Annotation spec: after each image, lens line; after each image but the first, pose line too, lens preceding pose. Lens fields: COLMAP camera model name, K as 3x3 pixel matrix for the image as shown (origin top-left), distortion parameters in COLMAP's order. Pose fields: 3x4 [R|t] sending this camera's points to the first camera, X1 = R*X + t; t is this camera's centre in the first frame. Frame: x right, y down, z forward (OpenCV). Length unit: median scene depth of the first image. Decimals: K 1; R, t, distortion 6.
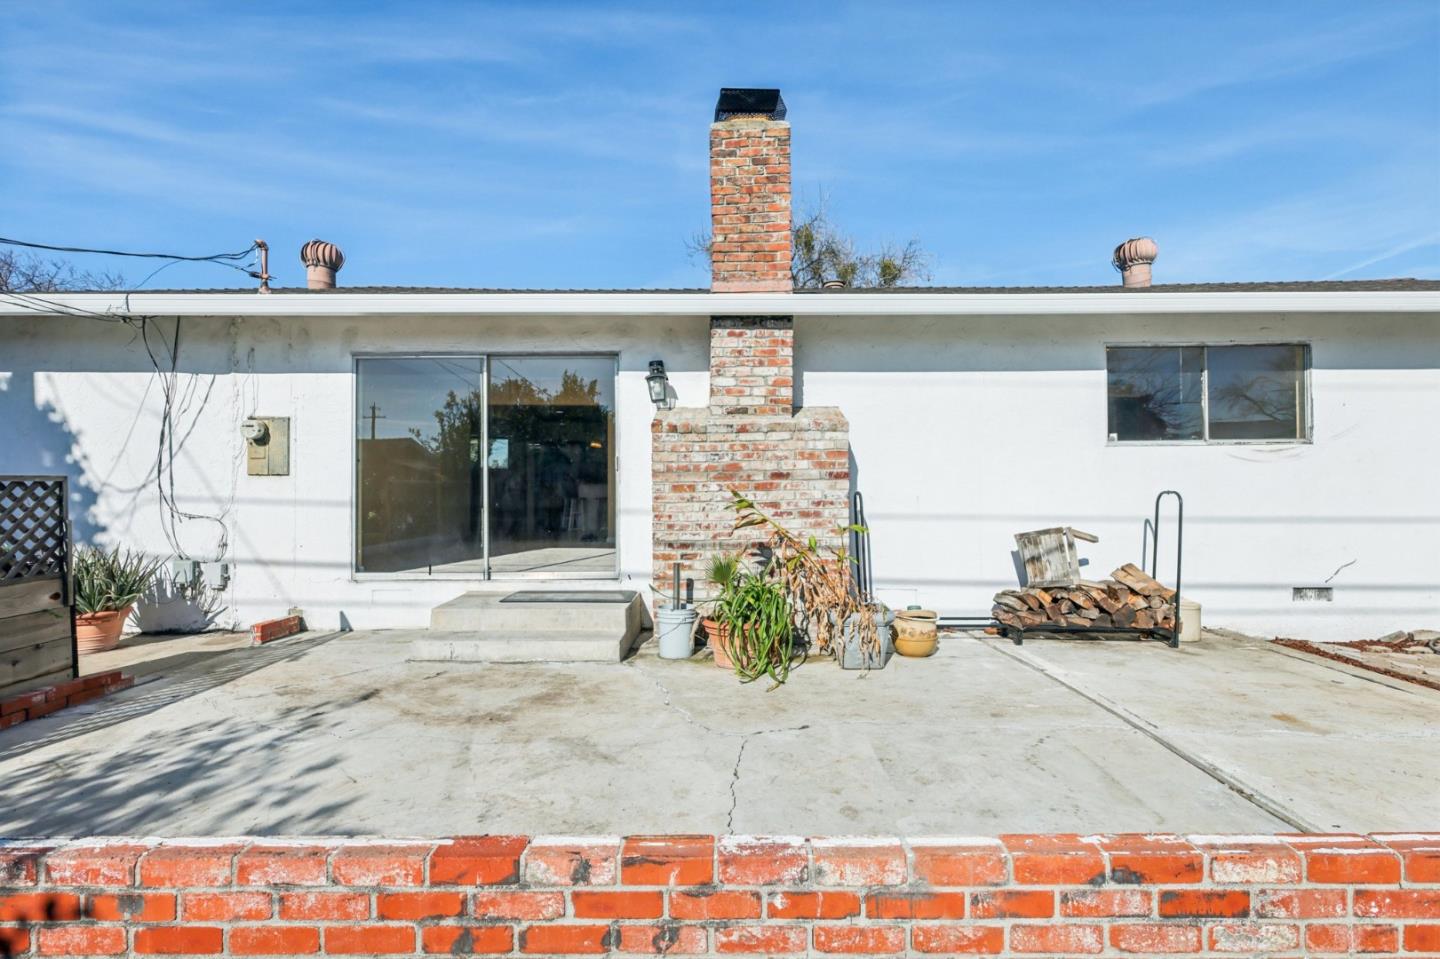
lens RADIAL K [[672.1, 0, 723.0], [0, 672.1, 484.7], [0, 0, 1]] dist [0.001786, -0.000124]
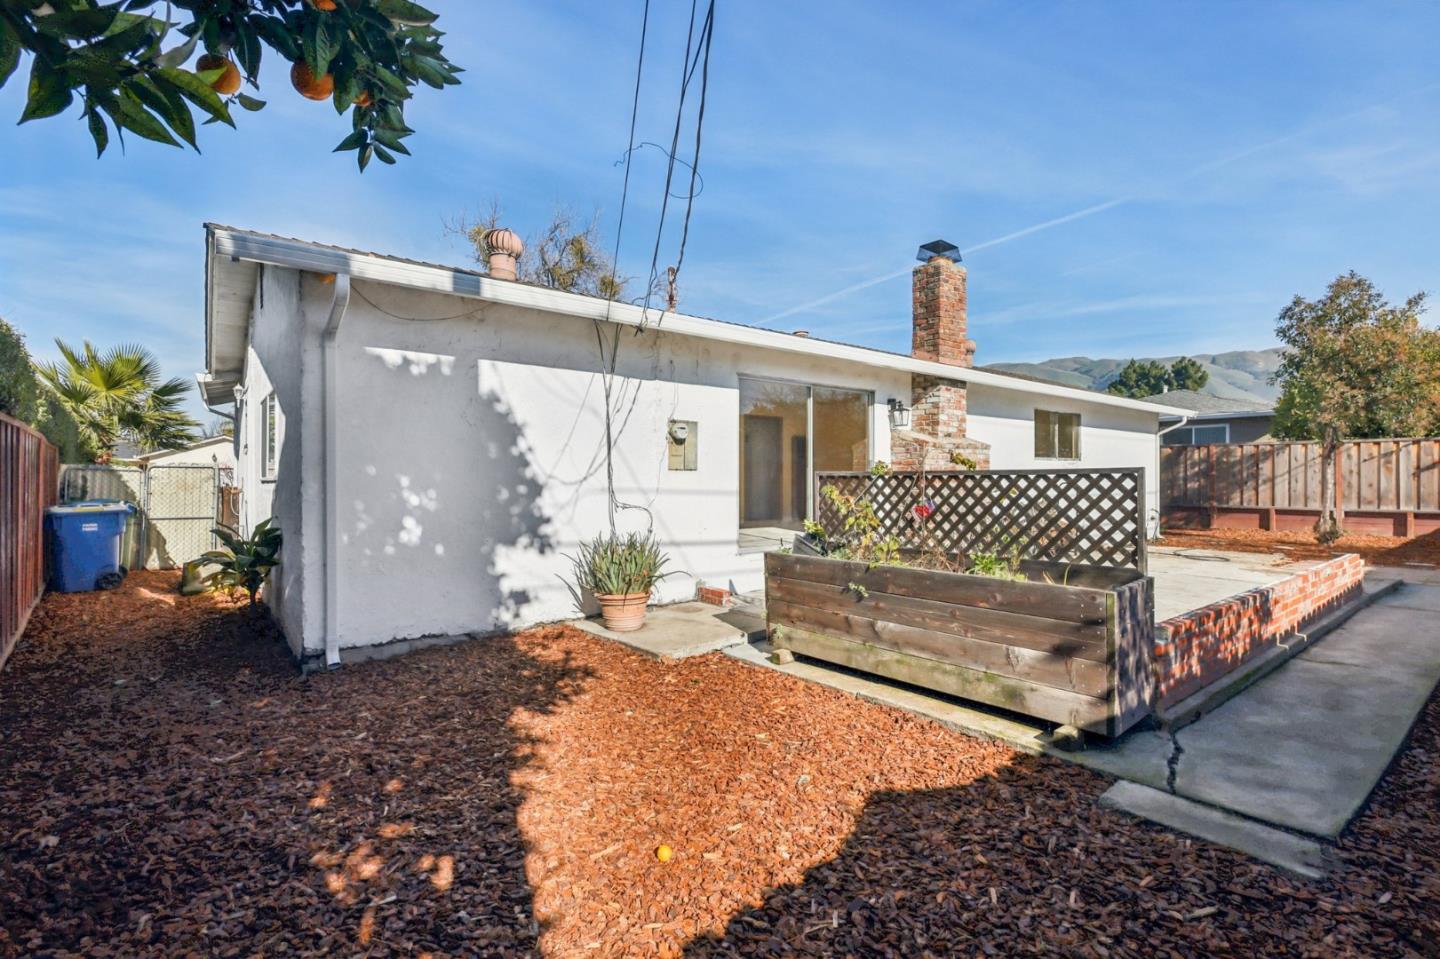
lens RADIAL K [[664.3, 0, 723.1], [0, 664.3, 476.2], [0, 0, 1]] dist [-0.000116, 0.000074]
pose [[0.784014, 0.006140, 0.620713, -1.338602], [-0.004698, 0.999981, -0.003957, 0.001410], [-0.620726, 0.000186, 0.784028, 0.045441]]
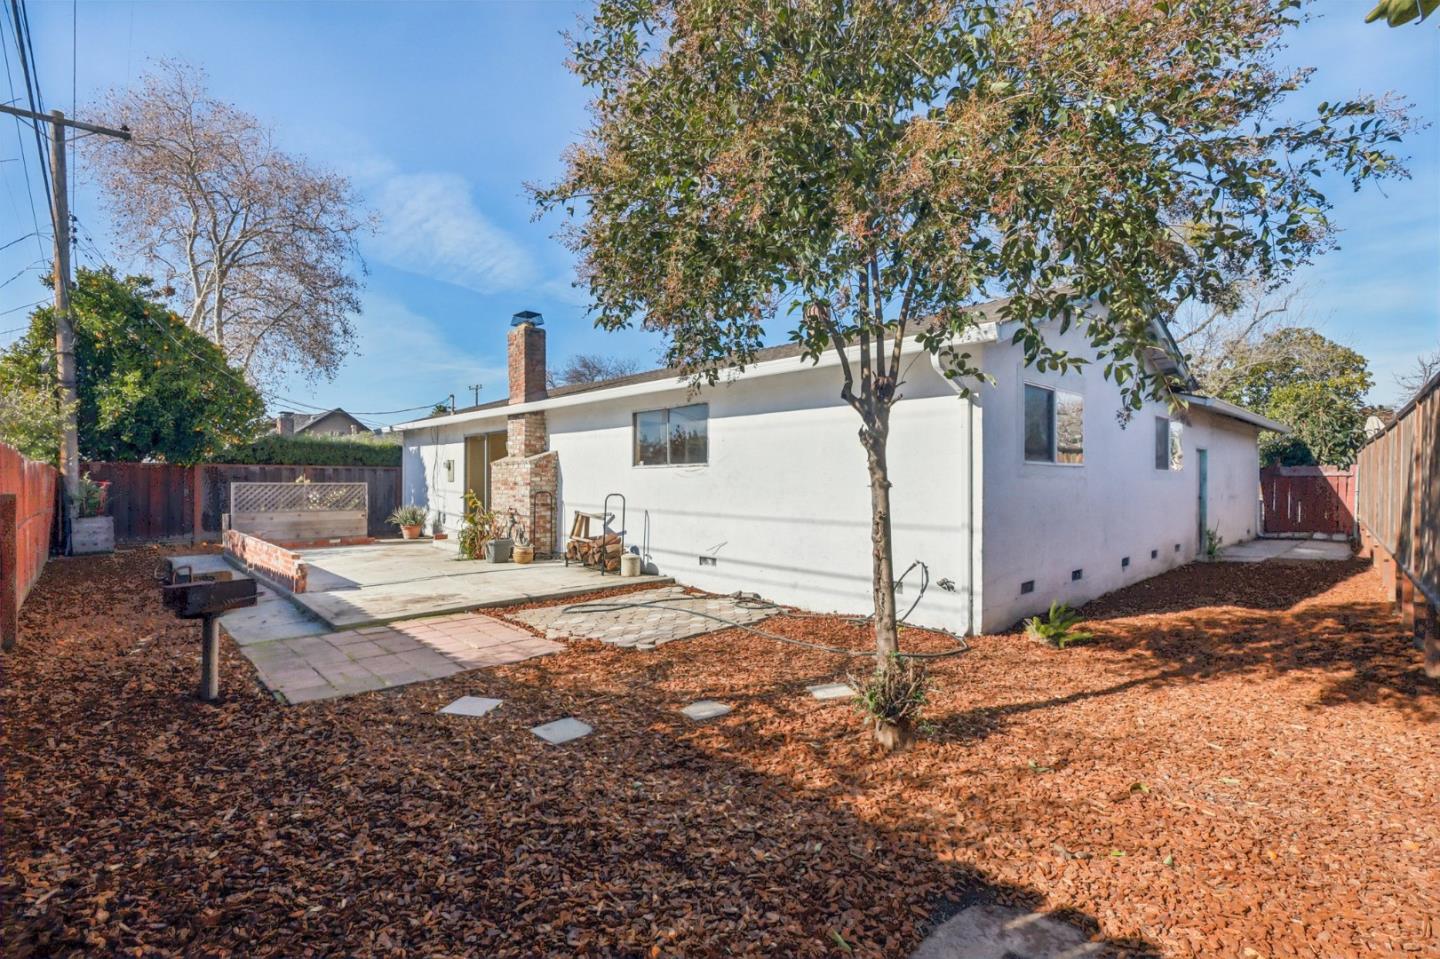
lens RADIAL K [[664.3, 0, 723.1], [0, 664.3, 476.2], [0, 0, 1]] dist [-0.000116, 0.000074]
pose [[0.683181, 0.001711, -0.730247, 2.025559], [-0.000337, 0.999998, 0.002028, -0.039976], [0.730249, -0.001140, 0.683180, -0.028231]]
